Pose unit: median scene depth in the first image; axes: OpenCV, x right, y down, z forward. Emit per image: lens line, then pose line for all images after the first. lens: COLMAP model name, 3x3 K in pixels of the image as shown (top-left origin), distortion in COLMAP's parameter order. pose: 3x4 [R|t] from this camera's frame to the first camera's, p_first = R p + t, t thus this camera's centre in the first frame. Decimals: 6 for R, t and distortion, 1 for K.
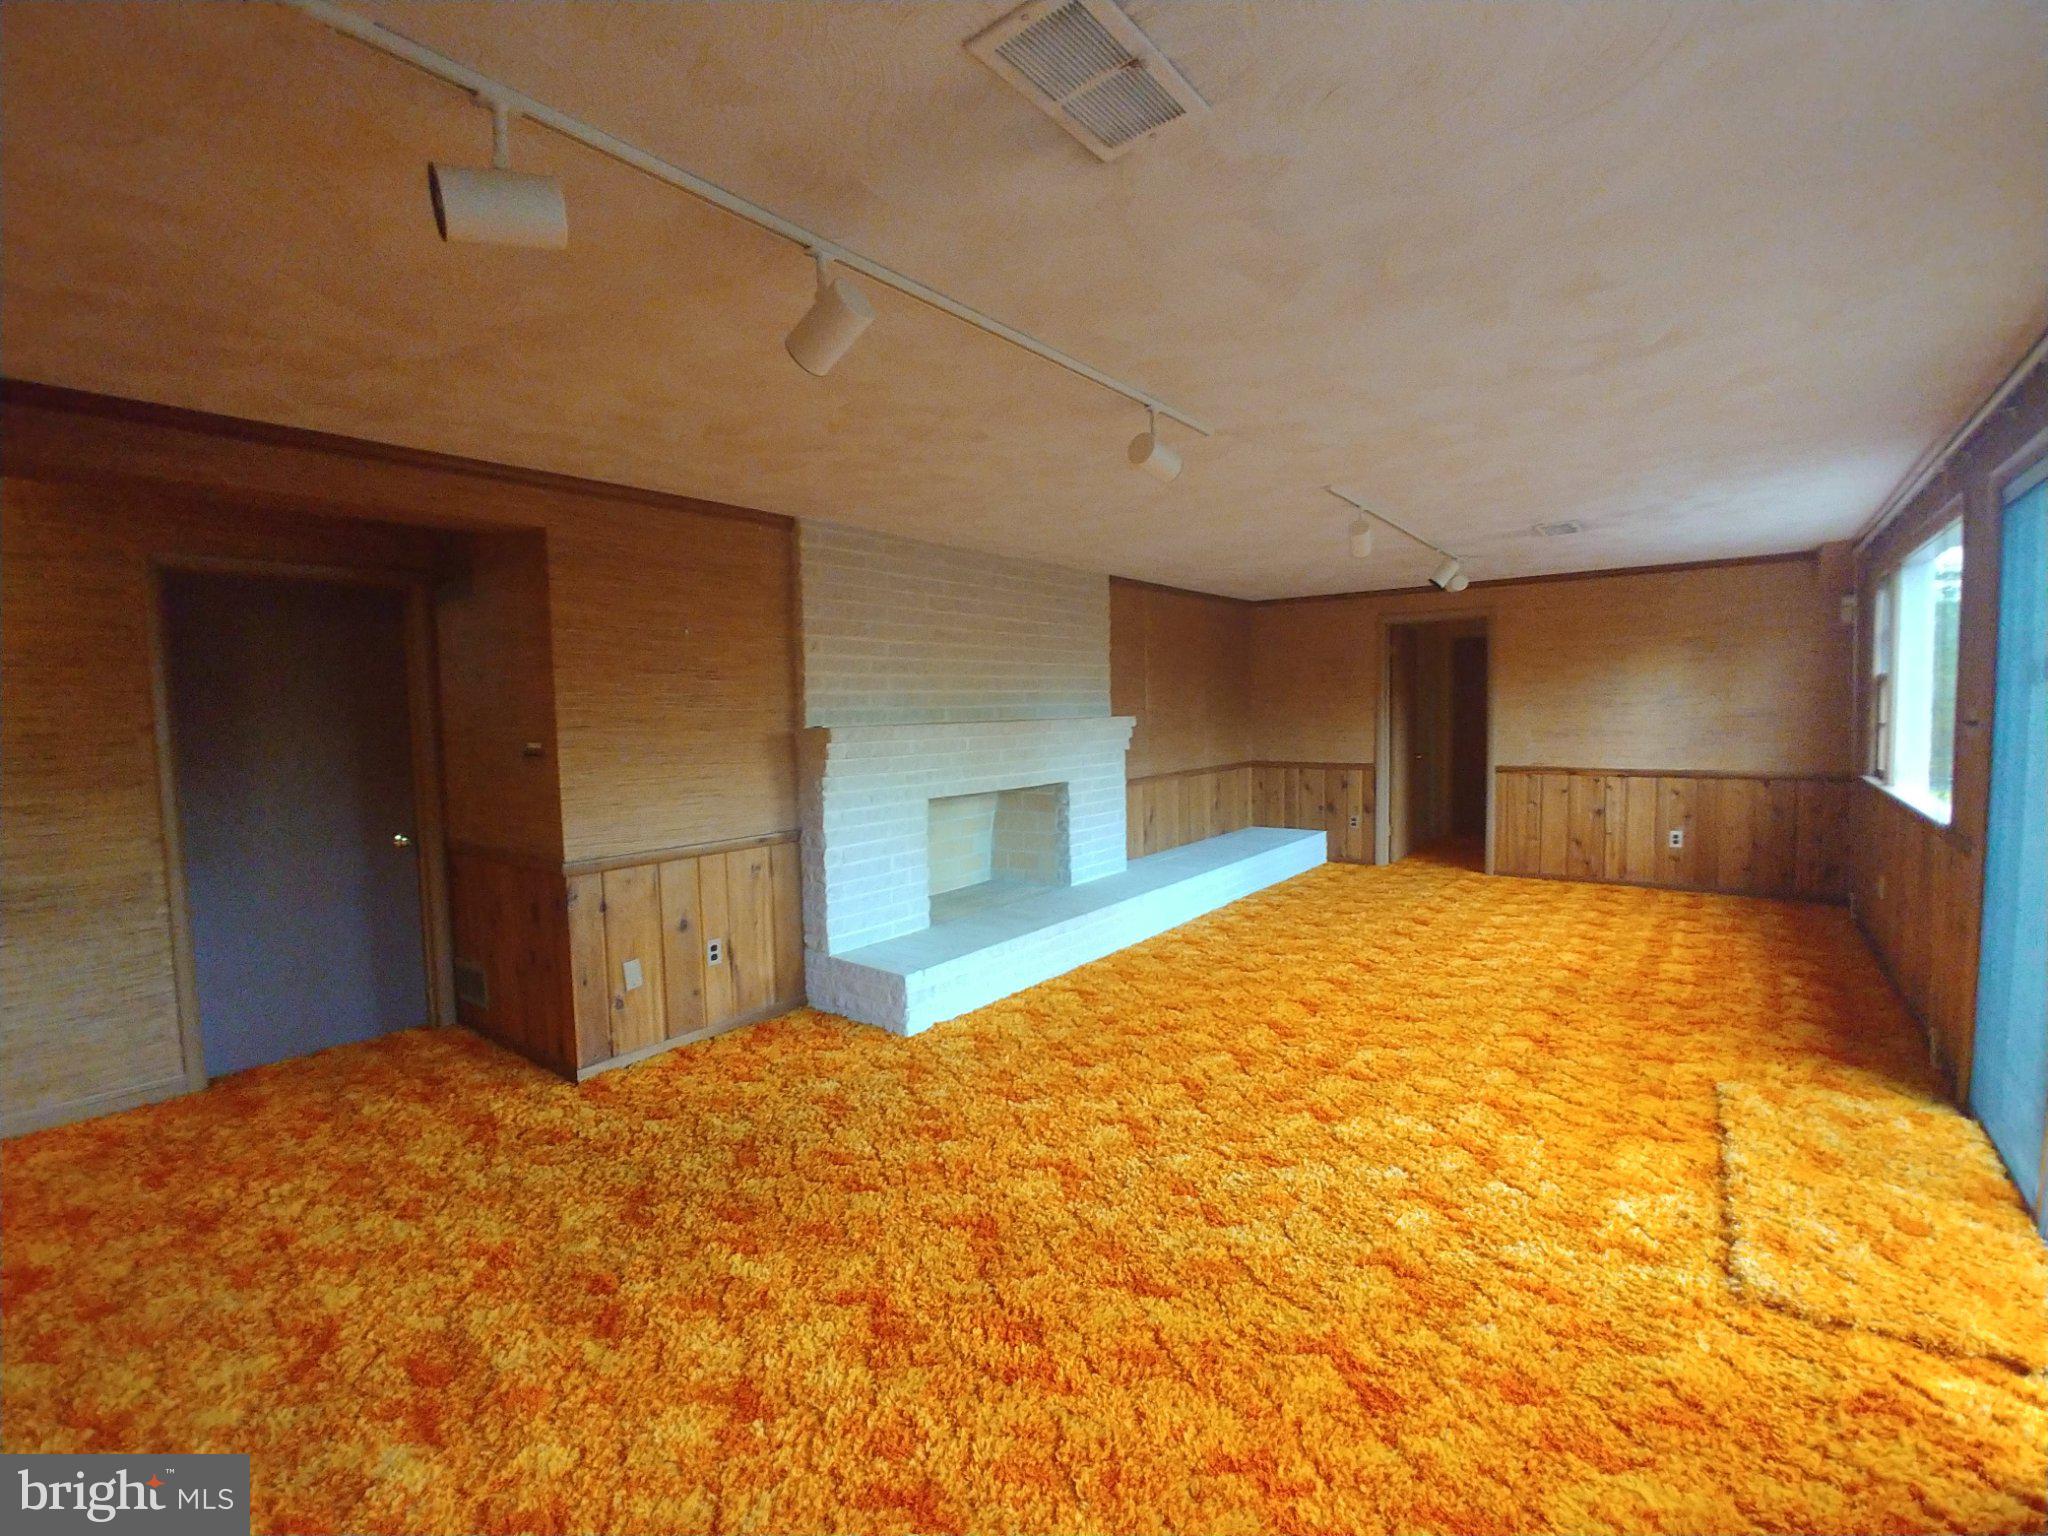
lens RADIAL K [[891.1, 0, 1029.5], [0, 891.1, 763.9], [0, 0, 1]] dist [-0.031454, 0.005298]
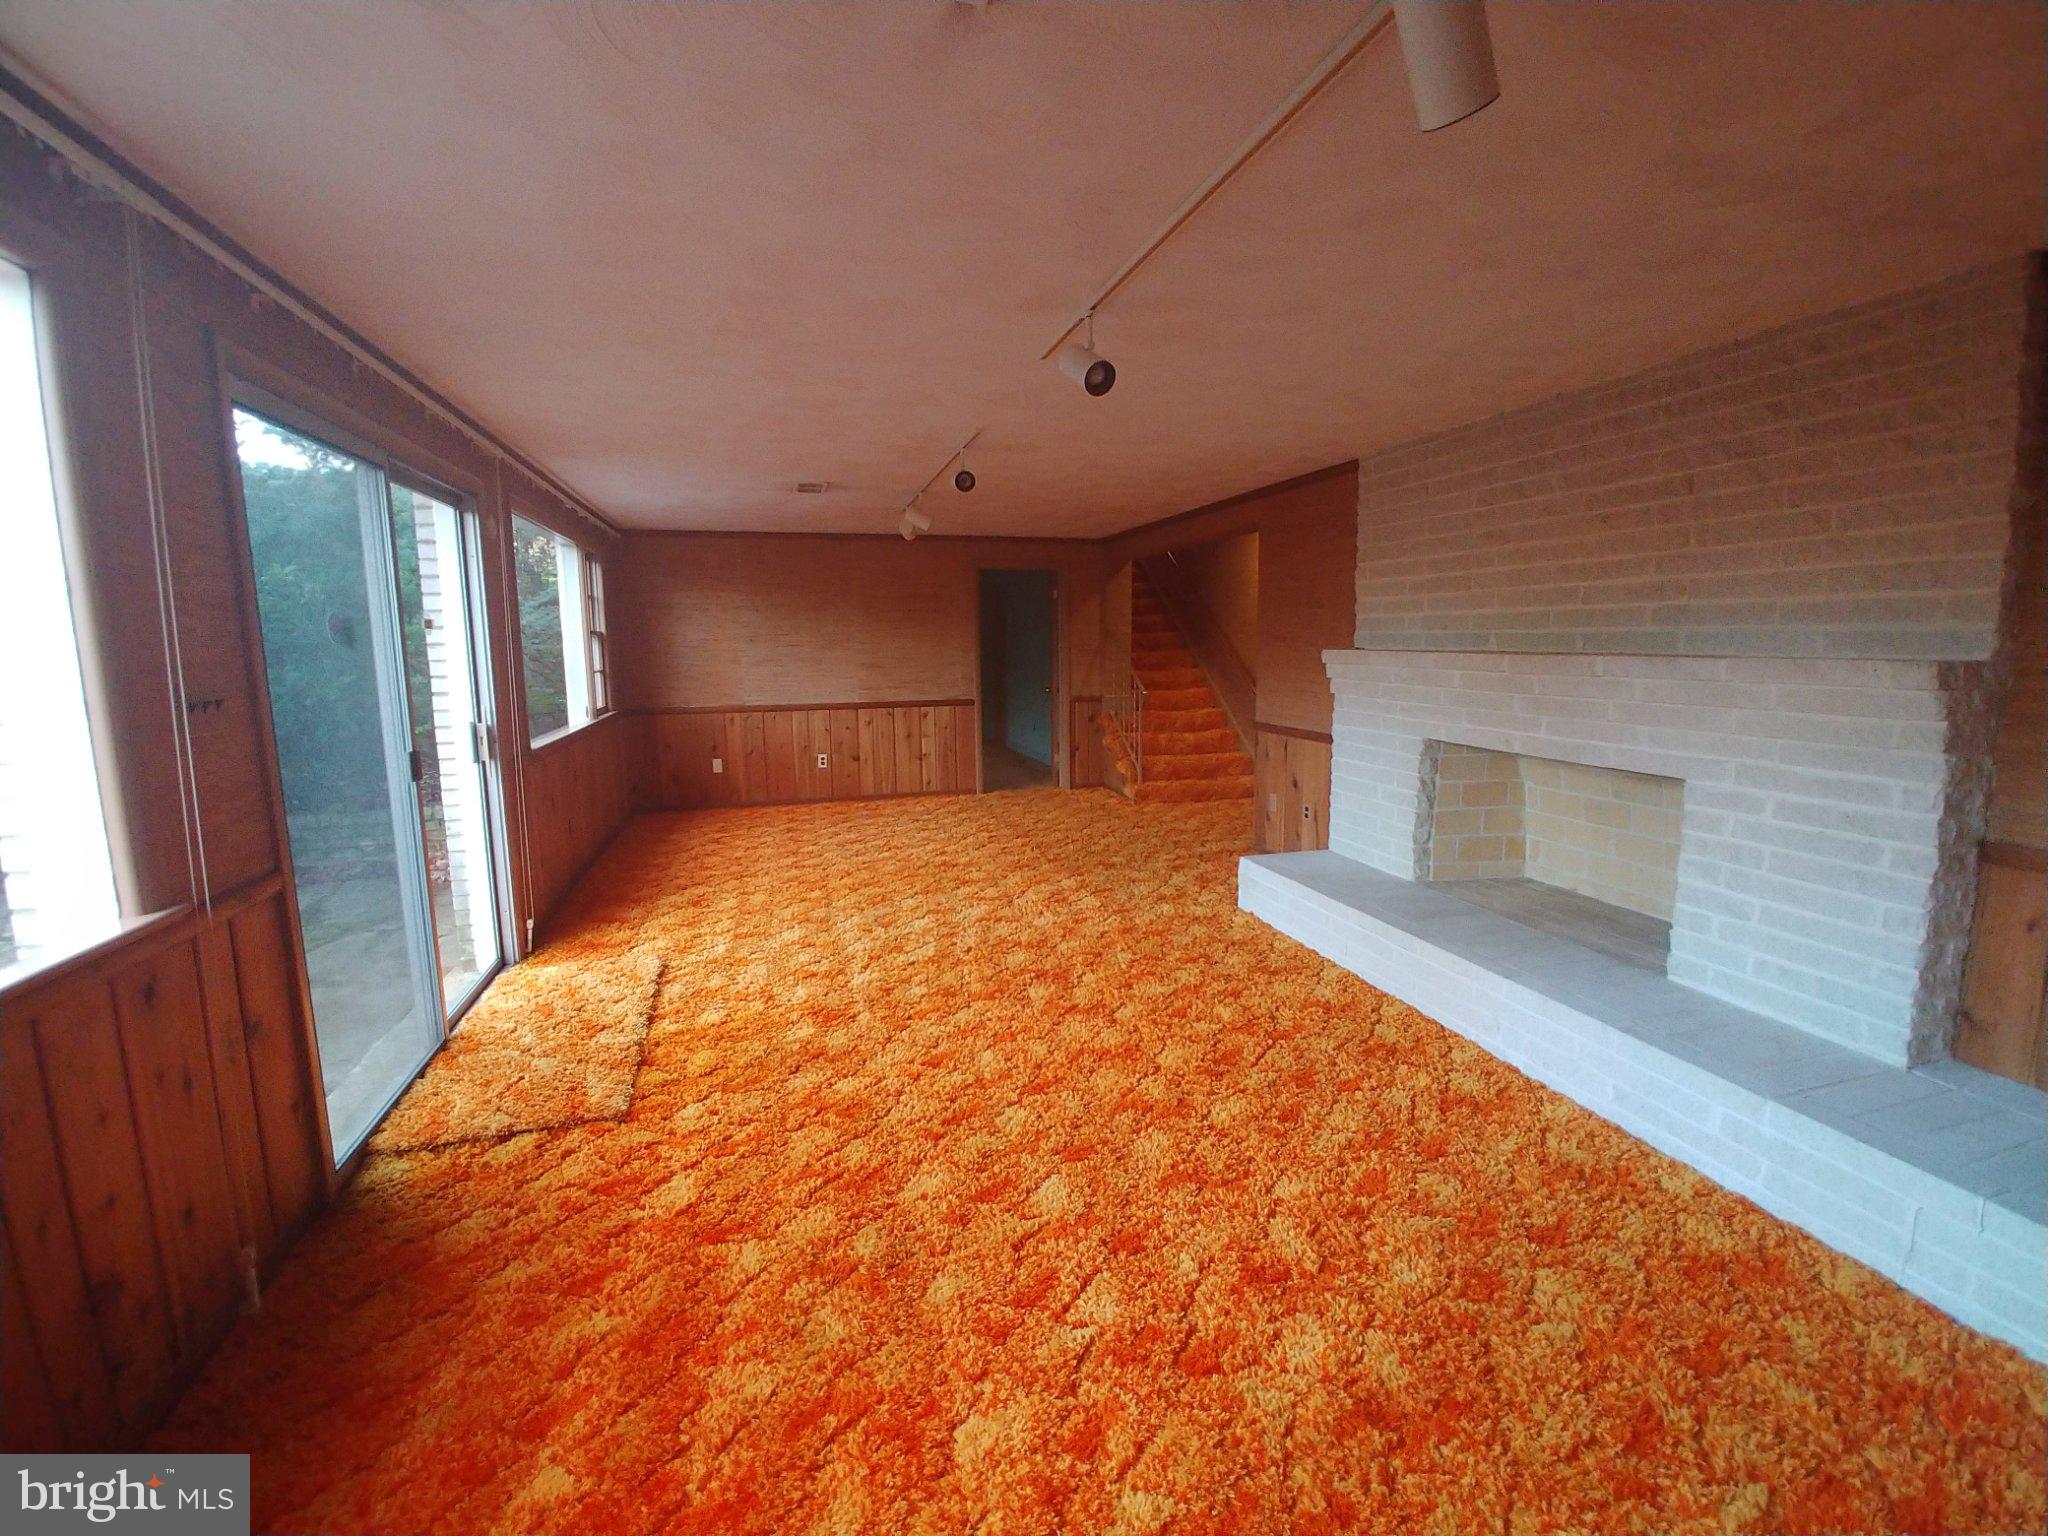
lens RADIAL K [[891.1, 0, 1029.5], [0, 891.1, 763.9], [0, 0, 1]] dist [-0.031454, 0.005298]
pose [[-0.581931, 0.140004, -0.801096, 0.815900], [-0.031260, 0.980491, 0.194064, -0.092356], [0.812637, 0.137974, -0.566201, 1.196036]]
